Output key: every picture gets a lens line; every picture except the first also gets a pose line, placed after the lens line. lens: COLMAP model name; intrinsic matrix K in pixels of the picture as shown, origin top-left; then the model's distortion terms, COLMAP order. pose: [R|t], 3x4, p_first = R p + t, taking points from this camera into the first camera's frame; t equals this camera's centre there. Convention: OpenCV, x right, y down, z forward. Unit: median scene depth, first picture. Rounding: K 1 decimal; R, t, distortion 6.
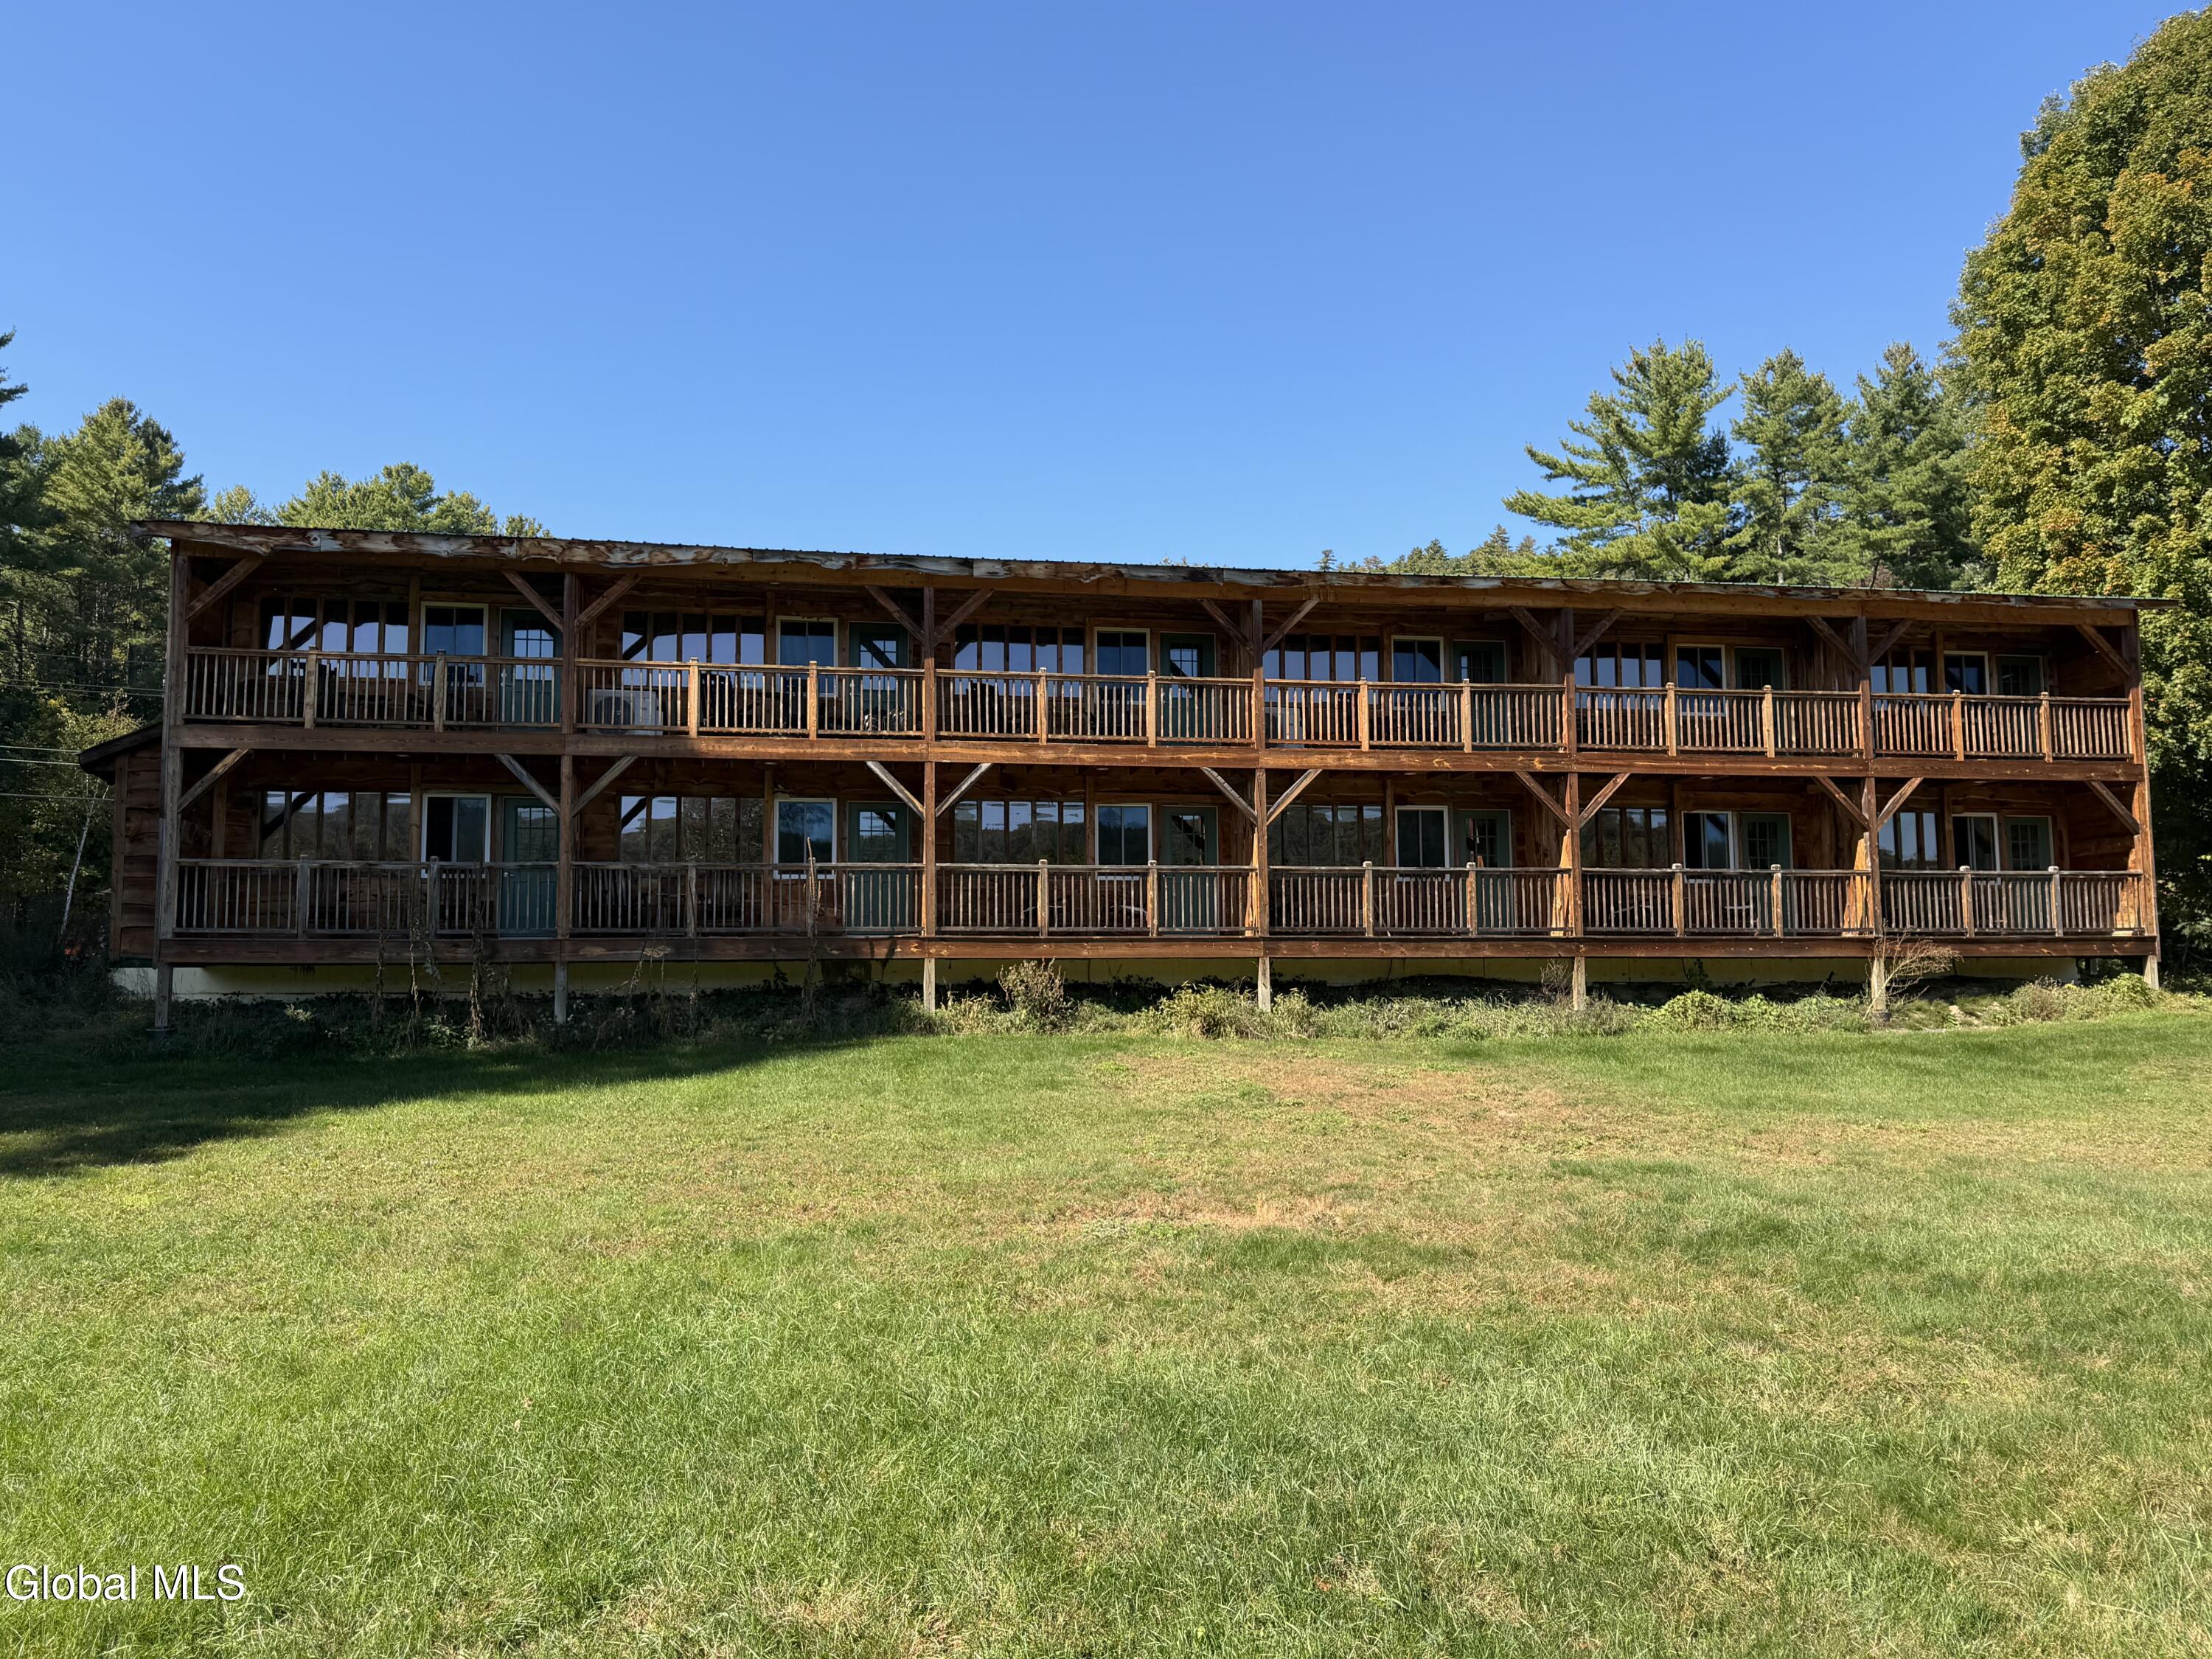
lens RADIAL K [[1685.5, 0, 1098.5], [0, 1685.5, 834.4], [0, 0, 1]] dist [0.031062, -0.050008]
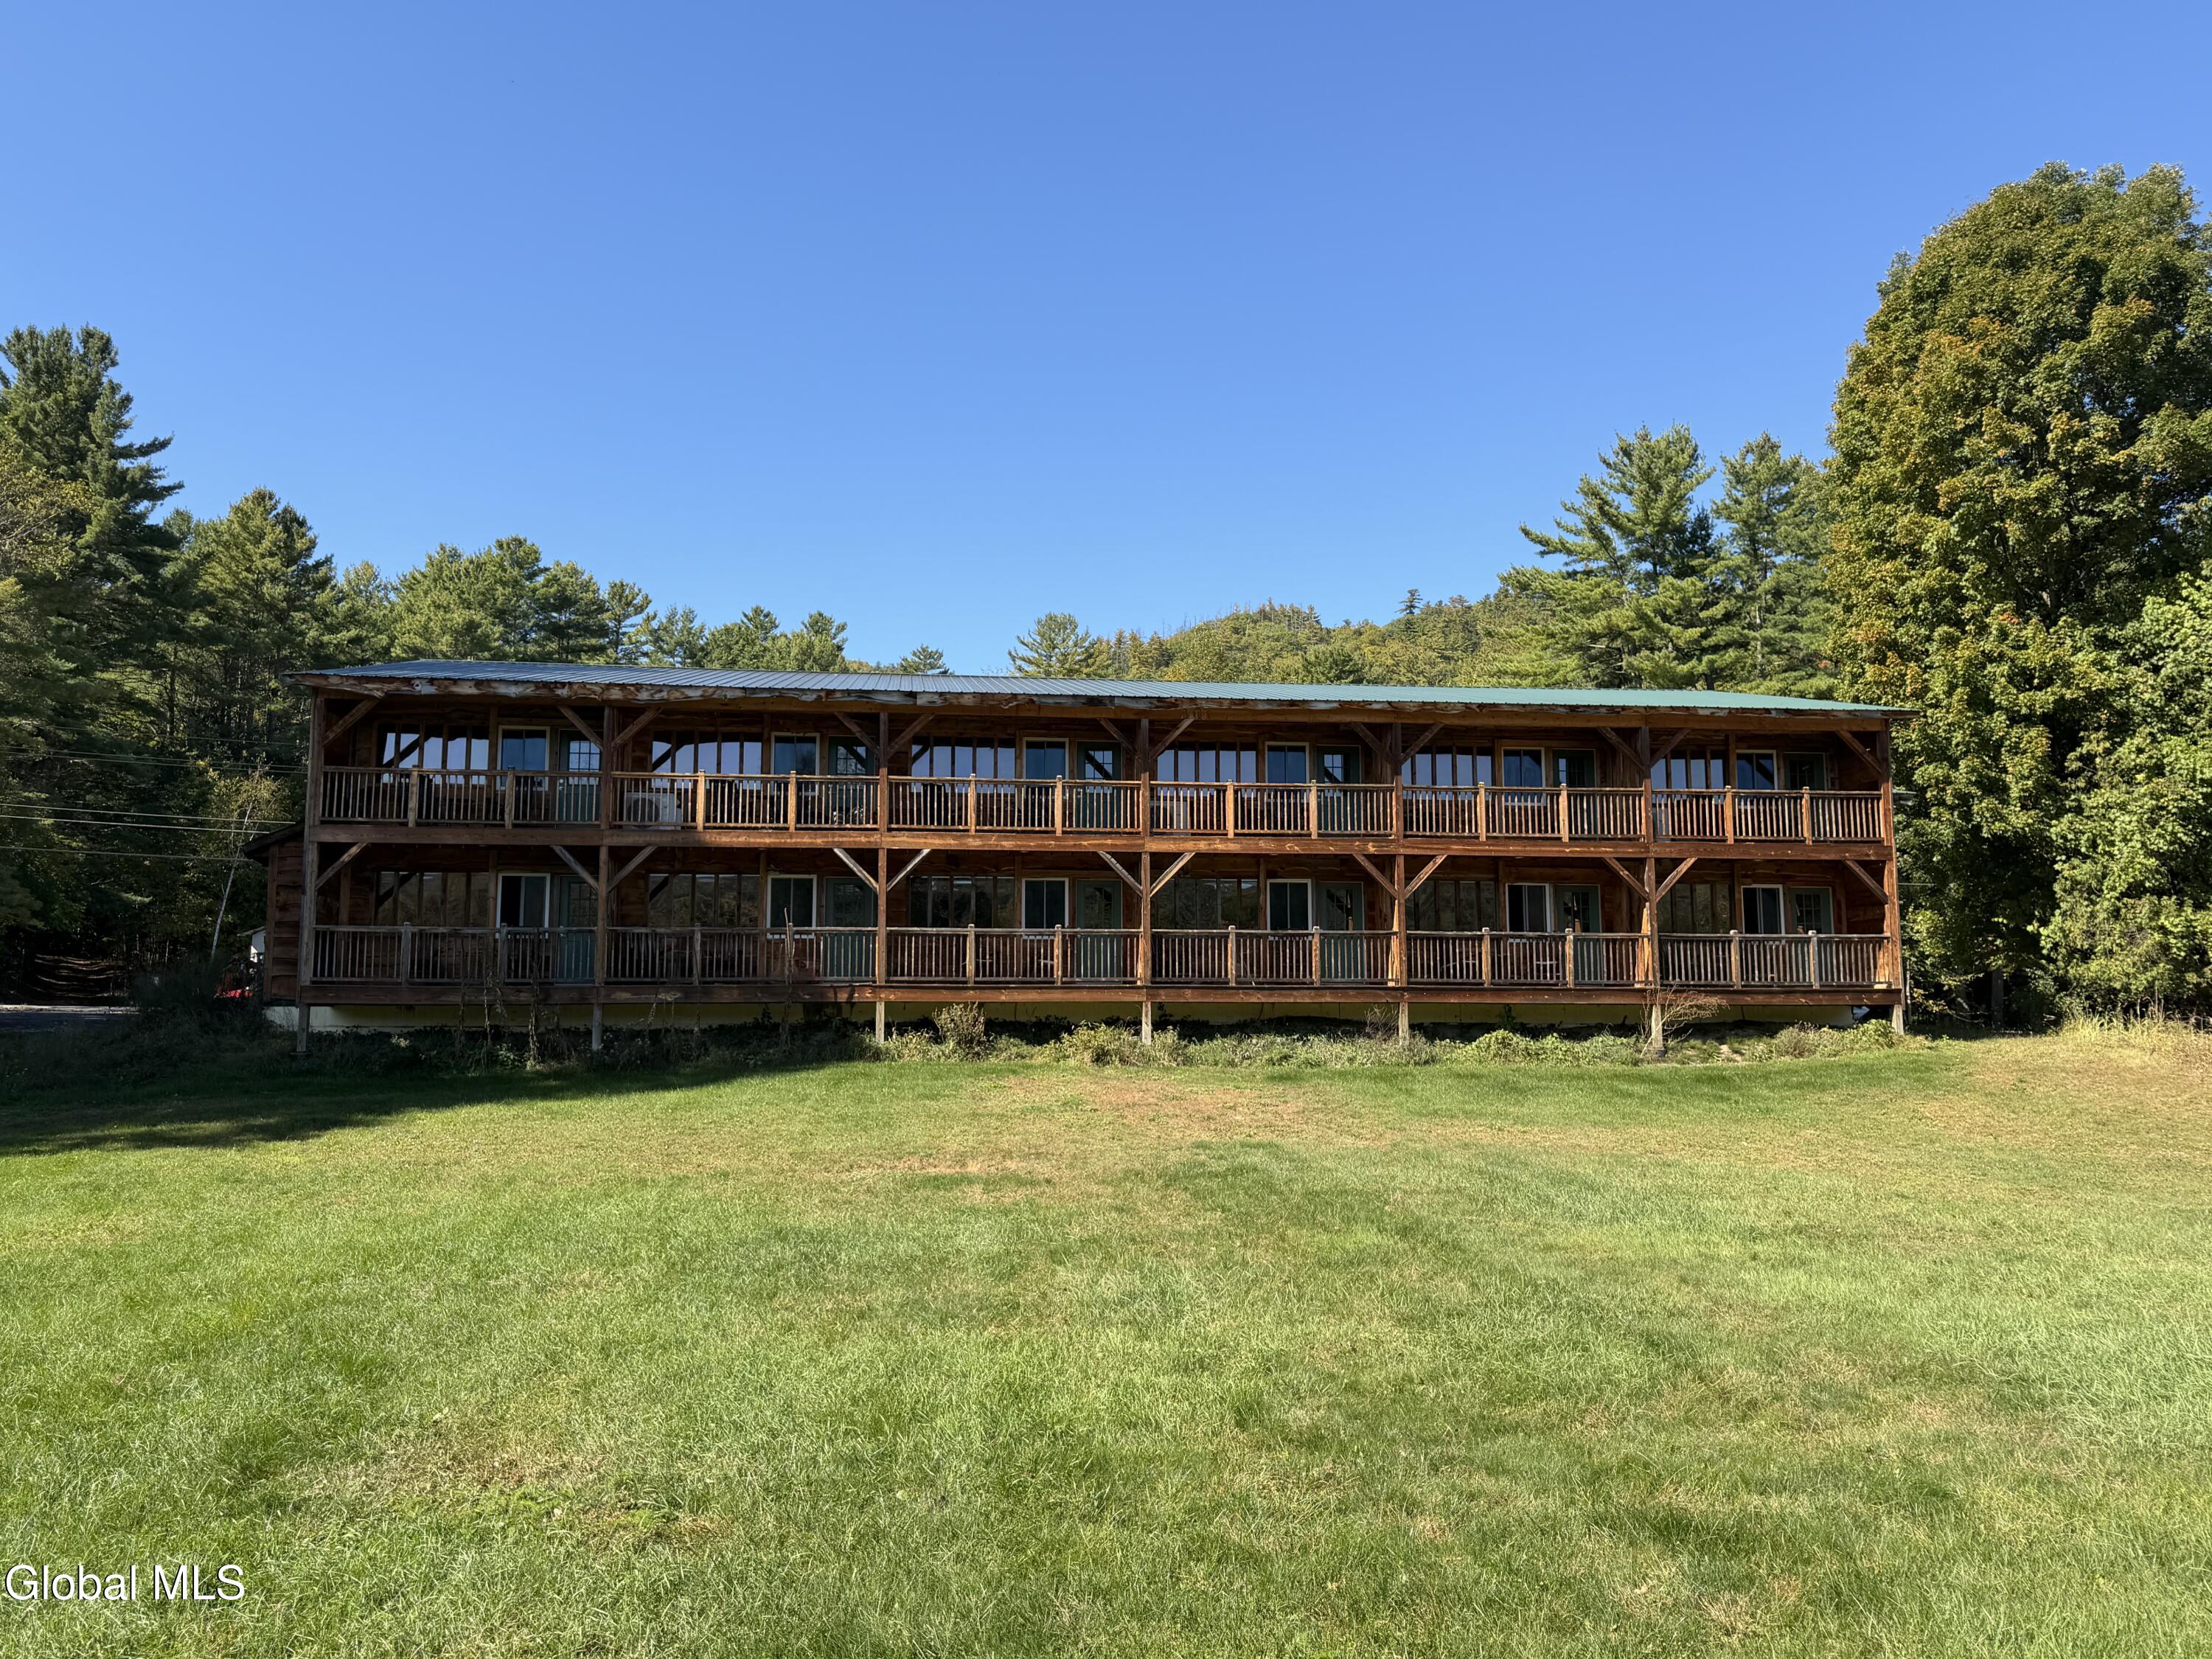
lens RADIAL K [[1685.5, 0, 1102.2], [0, 1685.5, 823.5], [0, 0, 1]] dist [0.031062, -0.050008]
pose [[0.998319, -0.000657, -0.057952, 0.133467], [-0.000867, 0.999655, -0.026266, -0.026920], [0.057949, 0.026273, 0.997974, -0.259072]]
